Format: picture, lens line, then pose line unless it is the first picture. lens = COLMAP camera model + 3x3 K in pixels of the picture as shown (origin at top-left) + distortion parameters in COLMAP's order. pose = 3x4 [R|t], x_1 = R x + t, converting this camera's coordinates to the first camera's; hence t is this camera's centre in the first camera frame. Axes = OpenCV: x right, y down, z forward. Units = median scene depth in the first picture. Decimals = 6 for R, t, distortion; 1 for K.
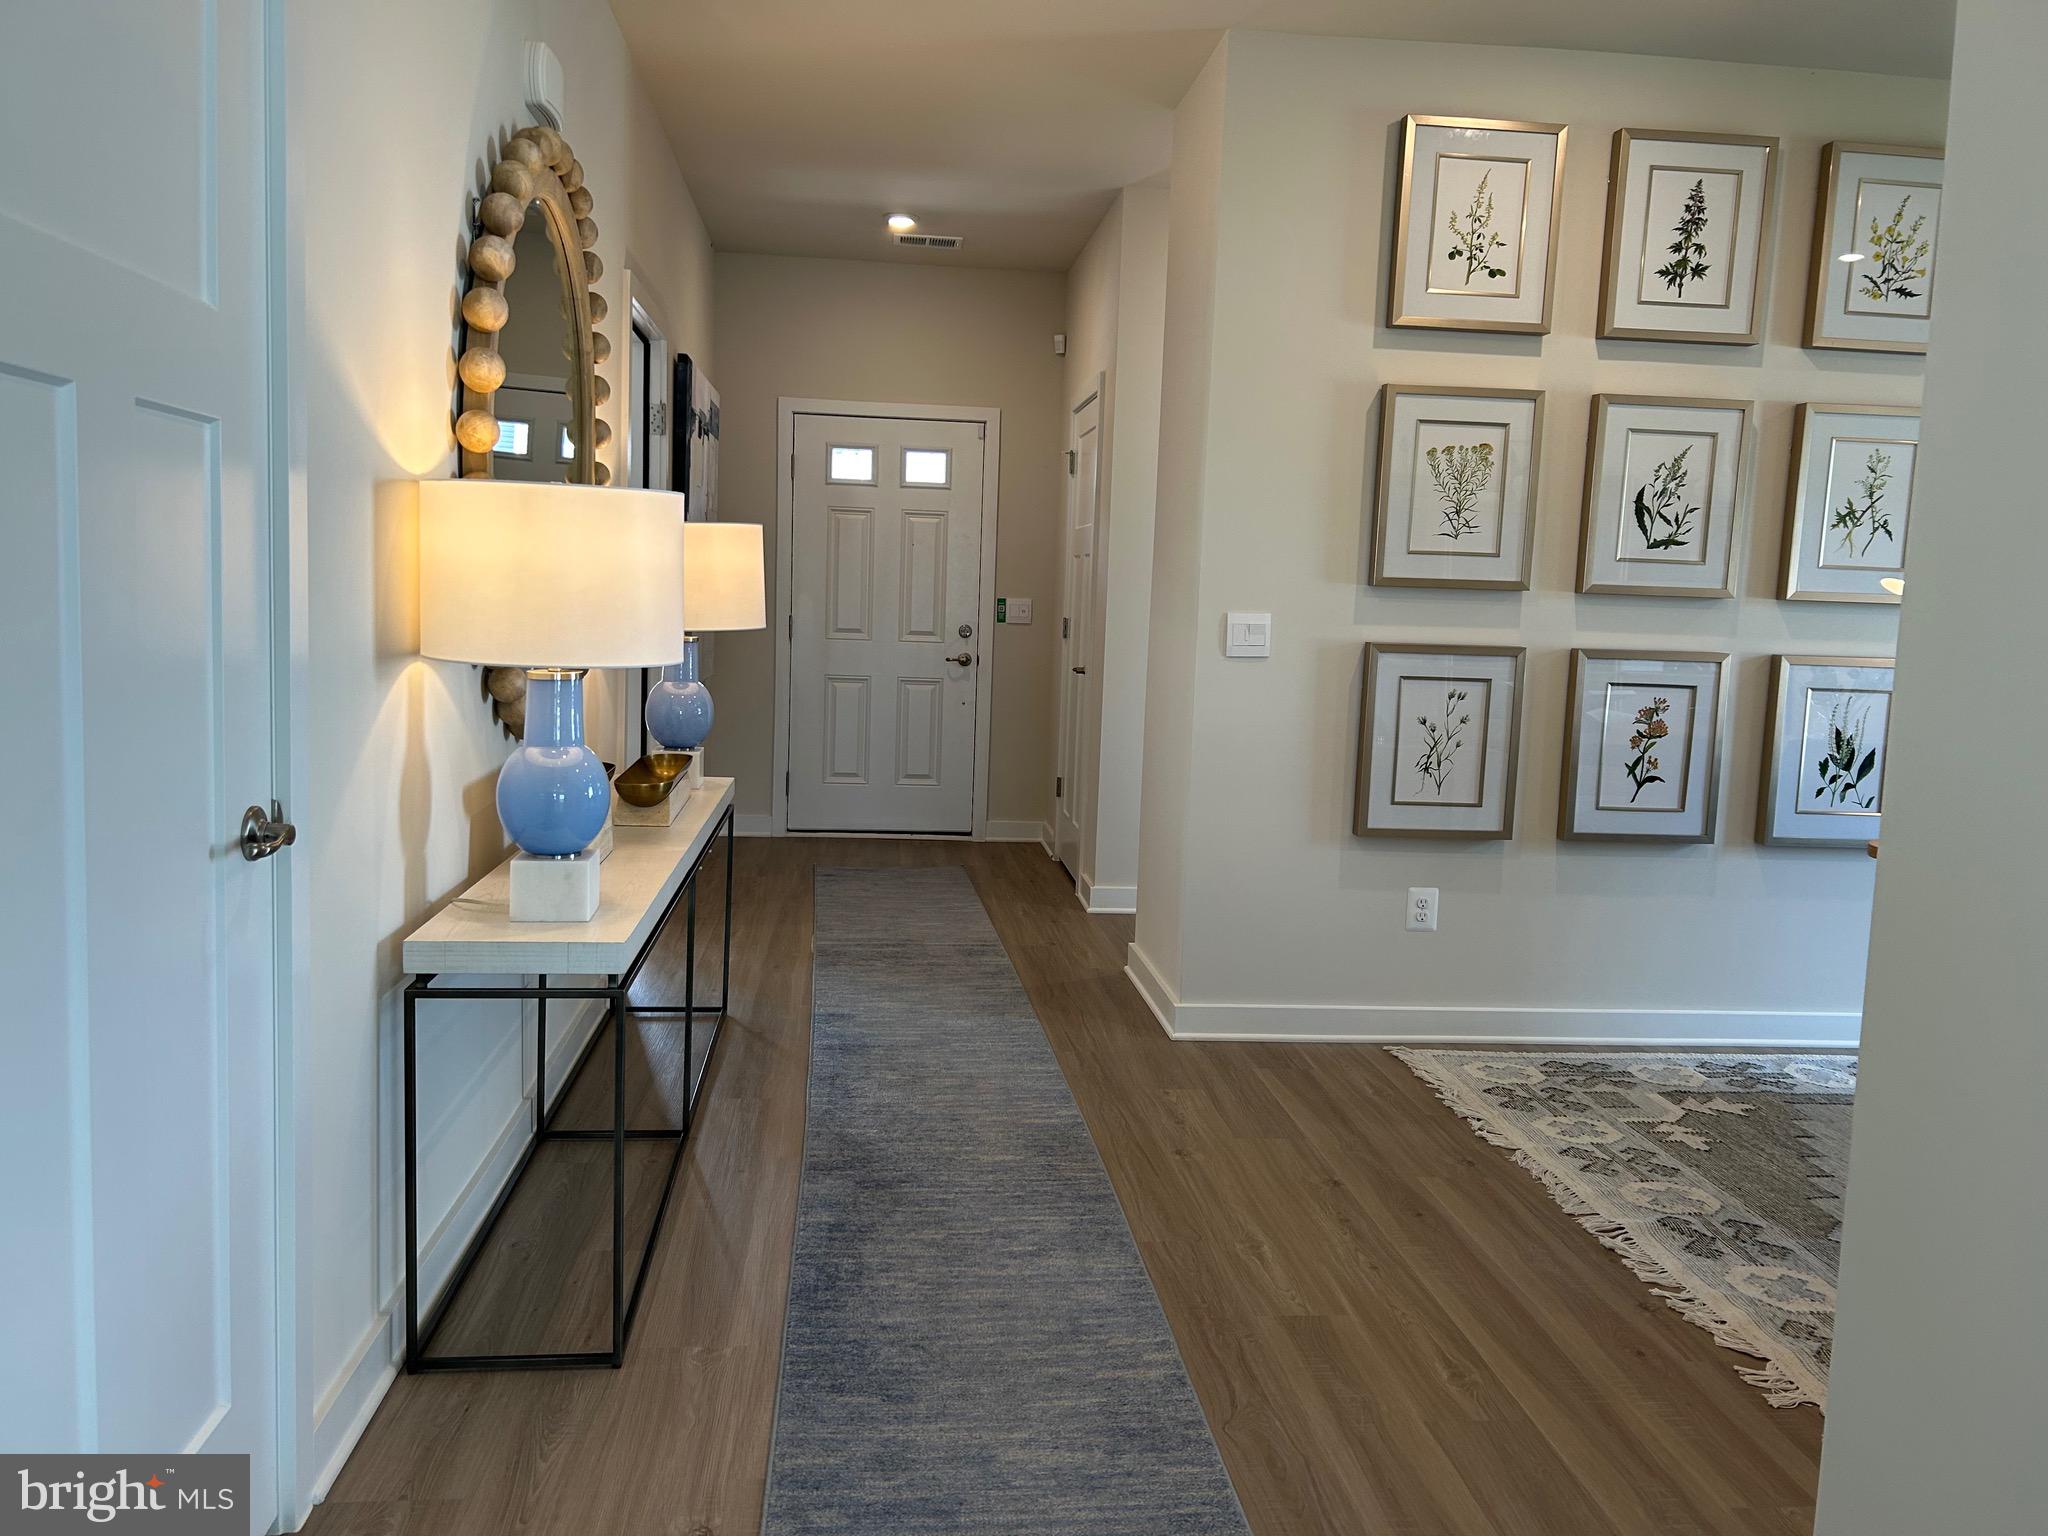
lens RADIAL K [[1541.4, 0, 1024.0], [0, 1541.4, 768.0], [0, 0, 1]] dist [0.064830, 0.000797]
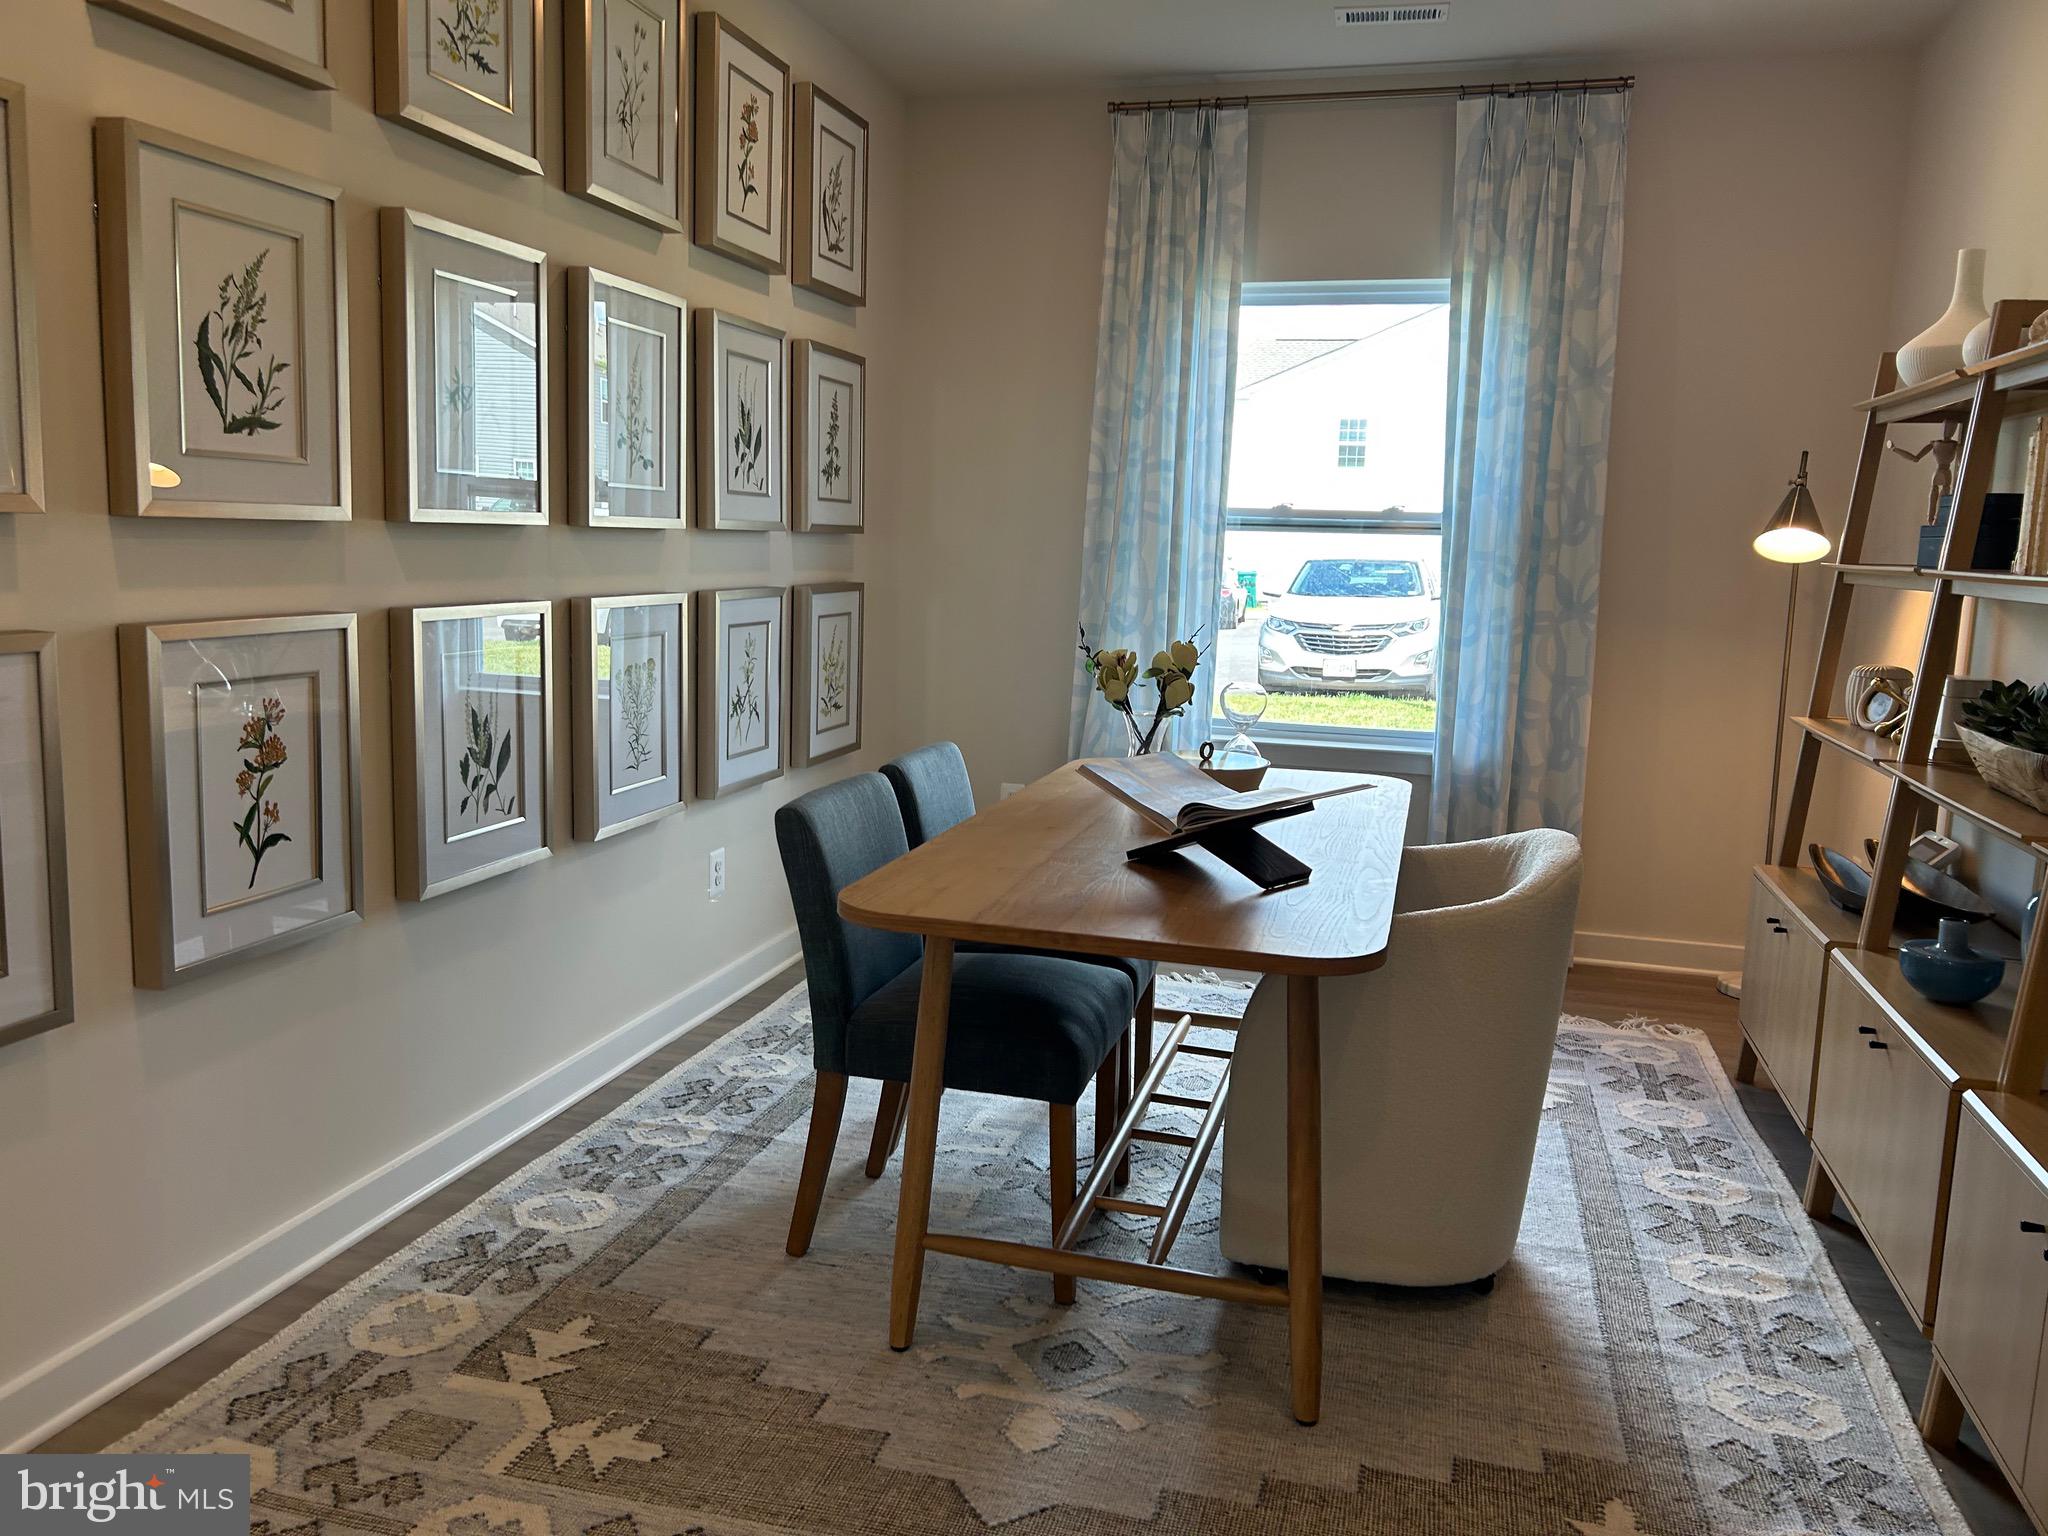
lens RADIAL K [[1548.9, 0, 1034.4], [0, 1548.9, 747.1], [0, 0, 1]] dist [0.064527, -0.067821]
pose [[0.360845, -0.159008, 0.918971, -0.020507], [0.100722, 0.986240, 0.131097, -0.075860], [-0.927171, 0.045255, 0.371895, 0.539280]]
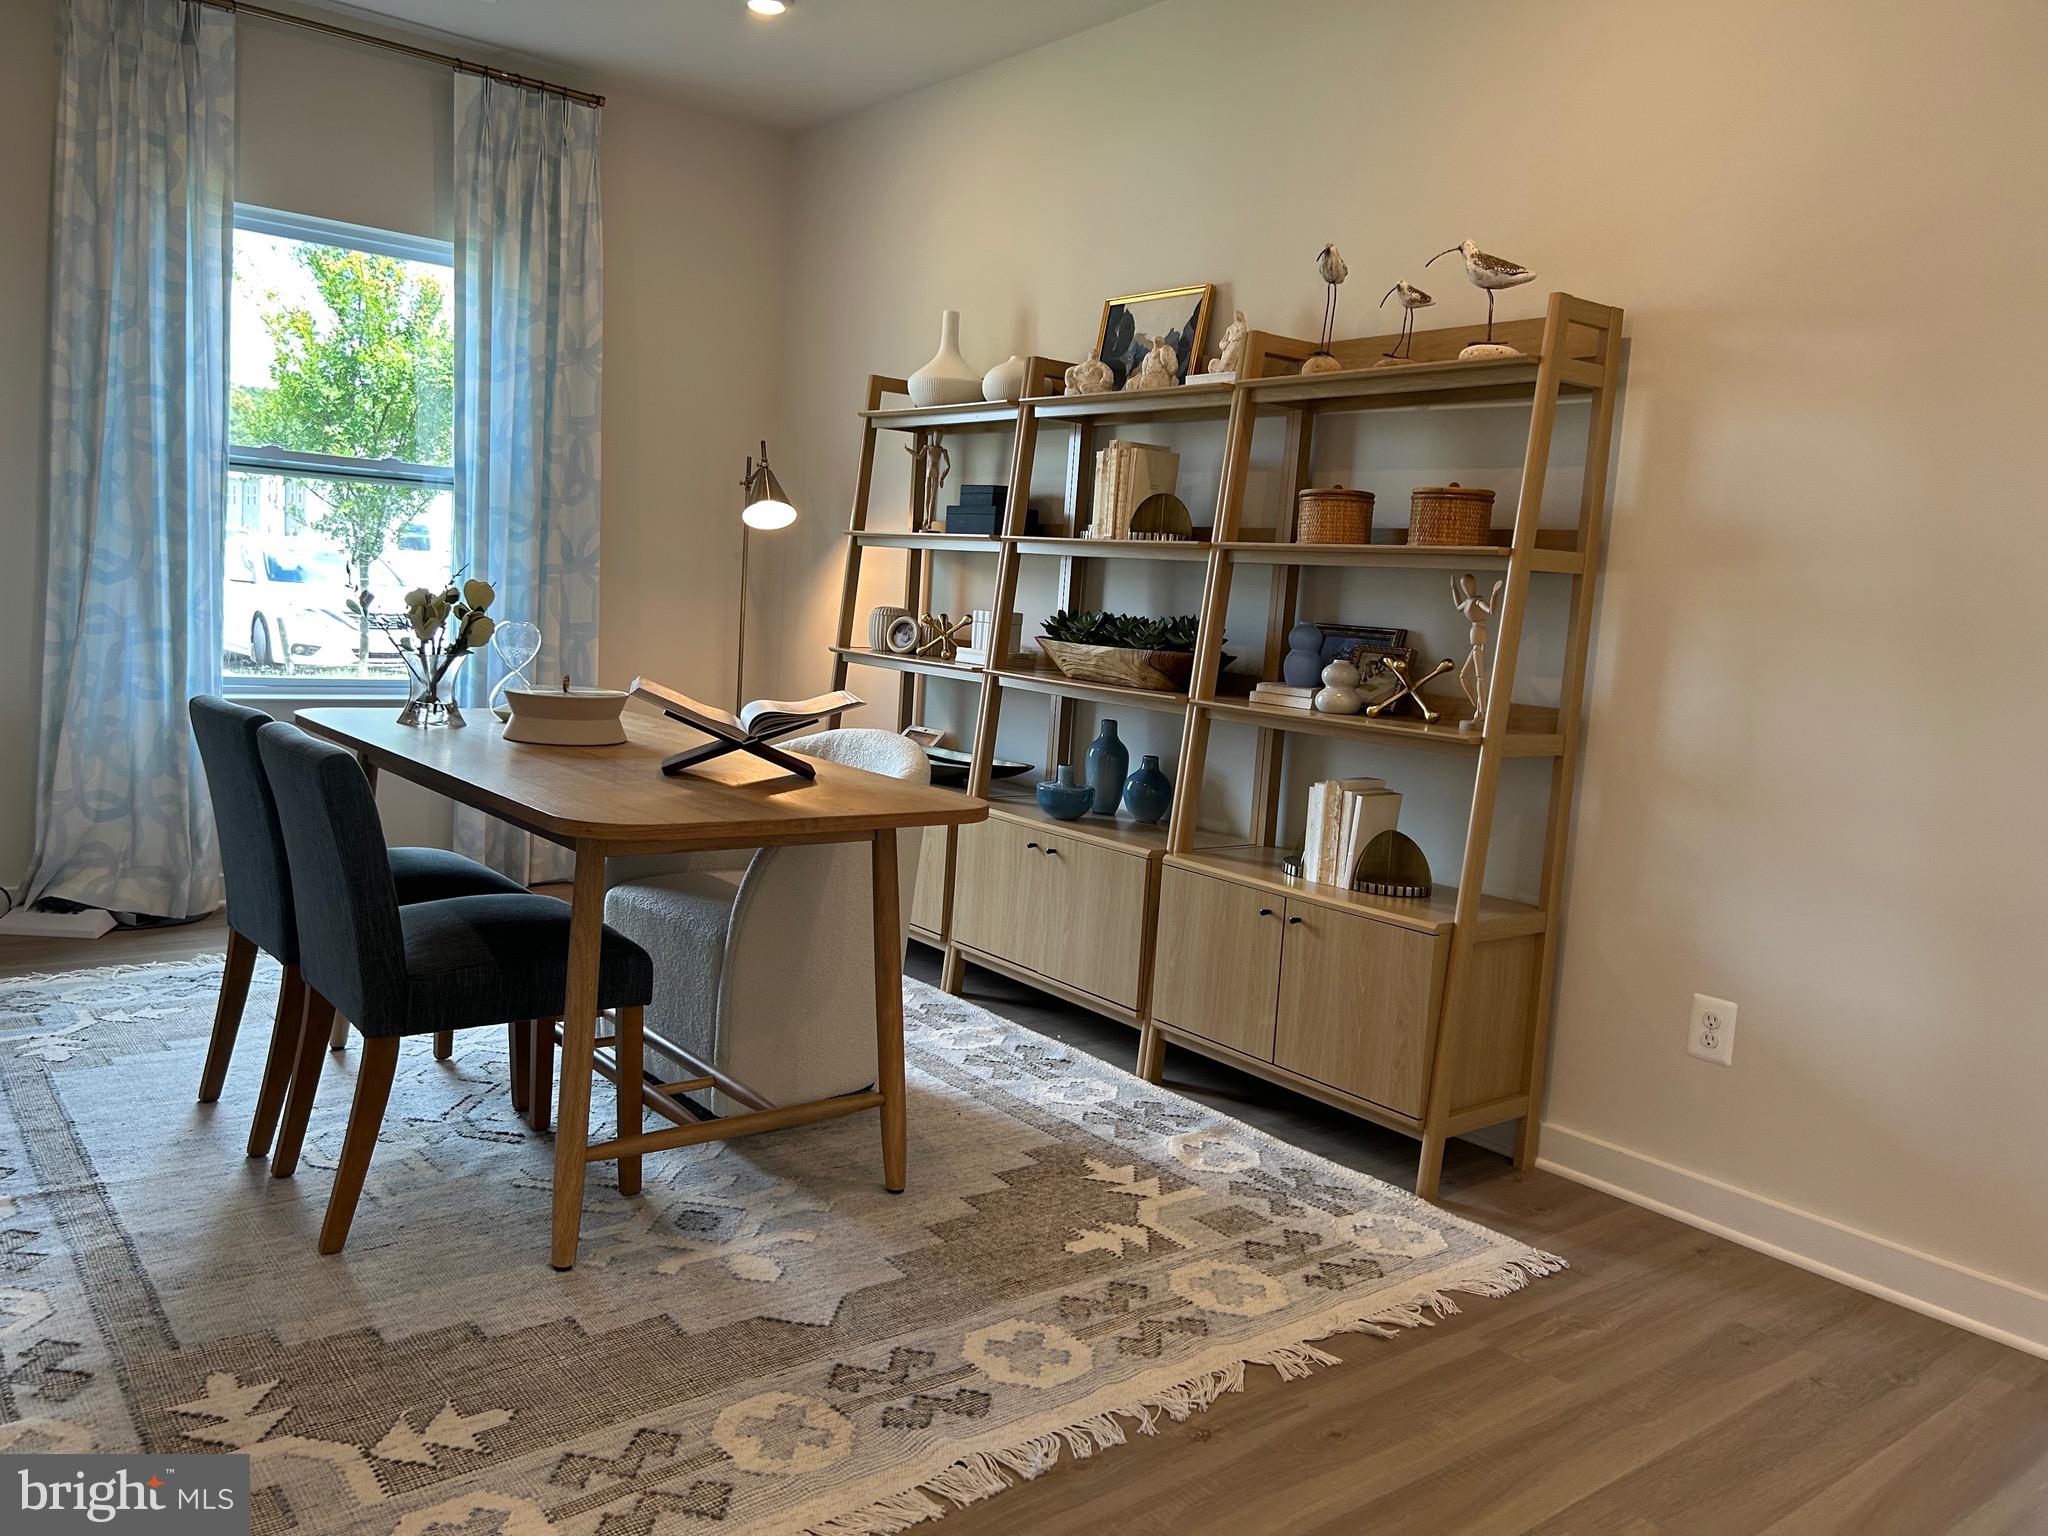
lens RADIAL K [[1551.2, 0, 995.5], [0, 1551.2, 769.5], [0, 0, 1]] dist [0.038142, -0.039421]
pose [[-0.530547, -0.179505, 0.828431, -0.082303], [0.016223, 0.974991, 0.221651, -0.096766], [-0.847500, 0.131036, -0.514366, 0.952015]]
